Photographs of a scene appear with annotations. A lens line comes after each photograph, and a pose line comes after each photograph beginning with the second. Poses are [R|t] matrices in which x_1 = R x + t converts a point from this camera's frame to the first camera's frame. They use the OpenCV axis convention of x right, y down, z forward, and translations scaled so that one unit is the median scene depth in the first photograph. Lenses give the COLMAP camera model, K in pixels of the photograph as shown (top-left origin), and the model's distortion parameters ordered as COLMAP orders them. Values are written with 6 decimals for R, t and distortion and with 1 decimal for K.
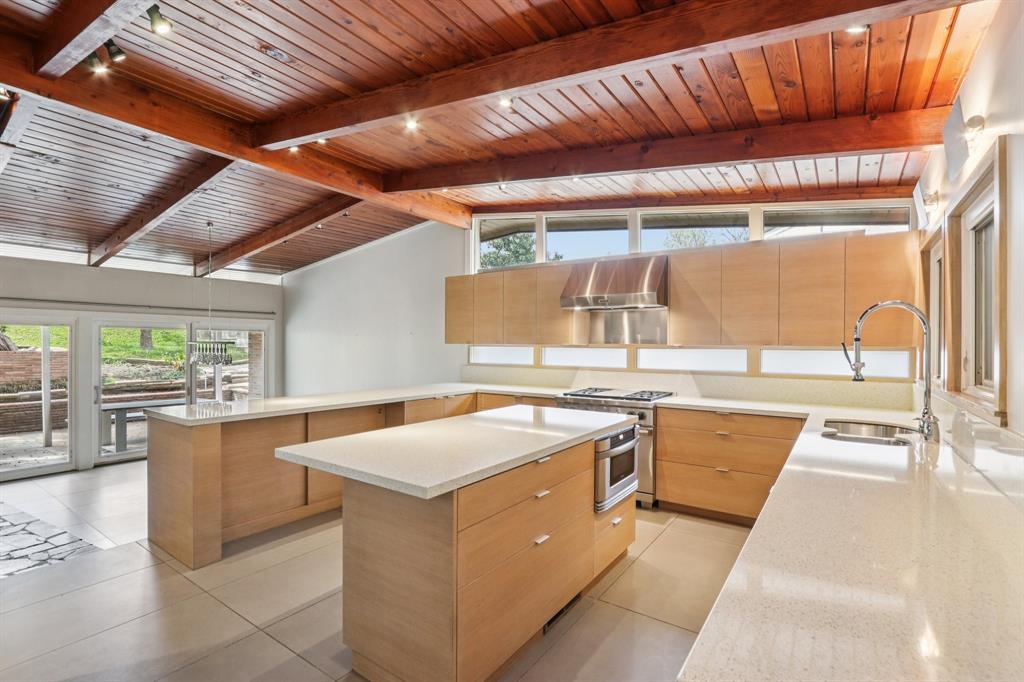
lens RADIAL K [[468.5, 0, 520.0], [0, 468.5, 344.8], [0, 0, 1]] dist [-0.009762, -0.000143]
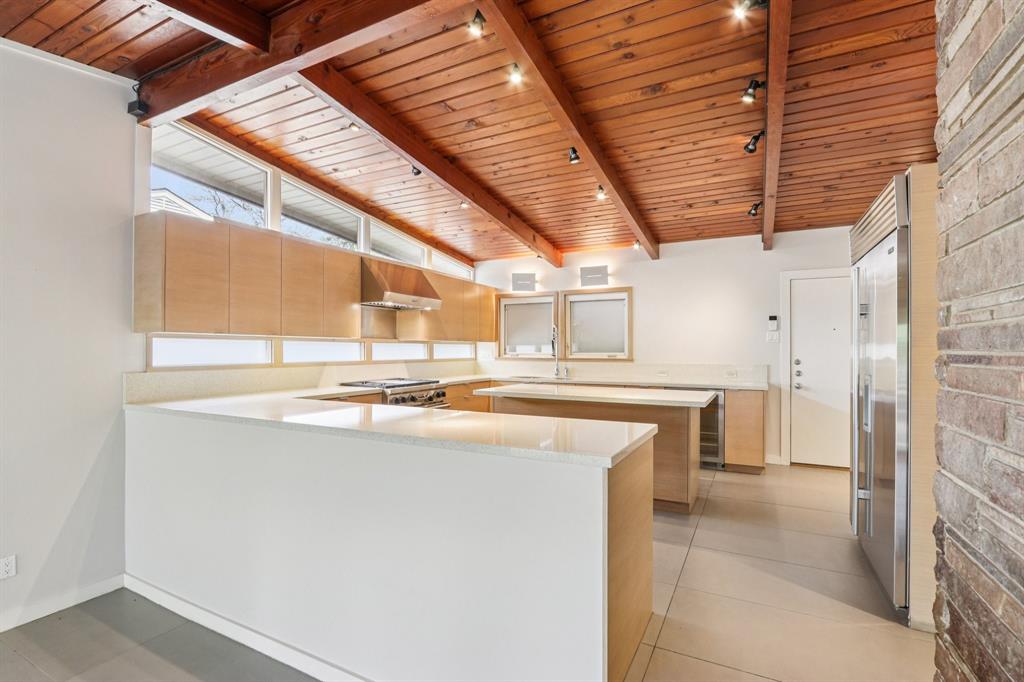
lens RADIAL K [[468.5, 0, 520.0], [0, 468.5, 344.8], [0, 0, 1]] dist [-0.009762, -0.000143]
pose [[-0.133620, 0.004063, 0.991024, -0.904475], [-0.002344, 0.999988, -0.004416, 0.017192], [-0.991030, -0.002913, -0.133608, 0.814848]]
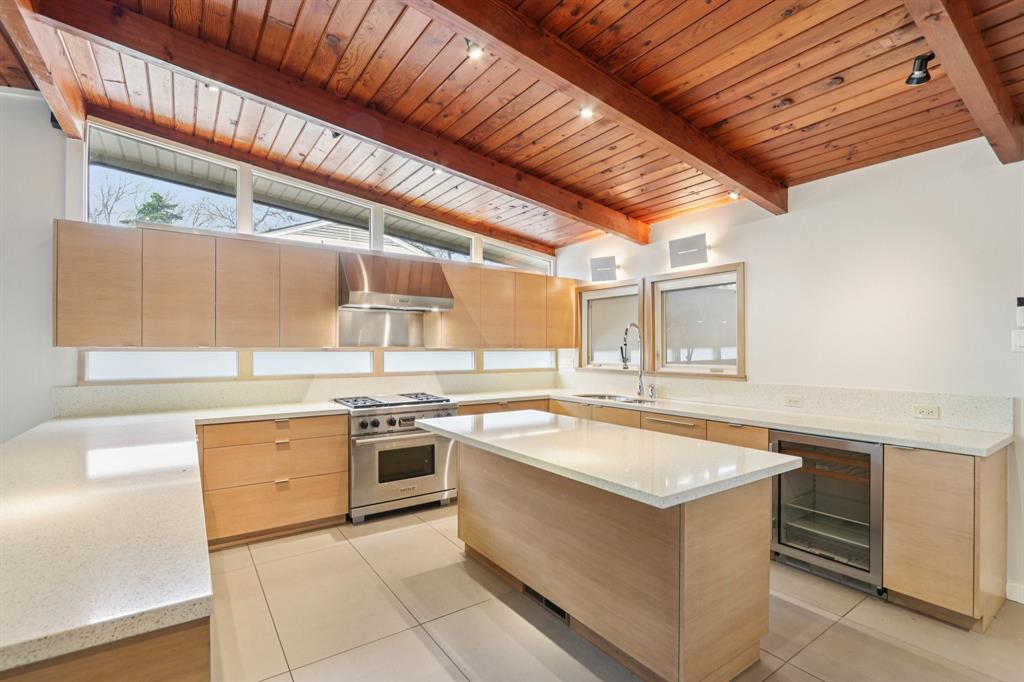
lens RADIAL K [[468.5, 0, 520.0], [0, 468.5, 344.8], [0, 0, 1]] dist [-0.009762, -0.000143]
pose [[0.338920, 0.004679, 0.940804, -0.564978], [0.000486, 0.999987, -0.005148, -0.000812], [-0.940815, 0.002202, 0.338913, 0.422573]]
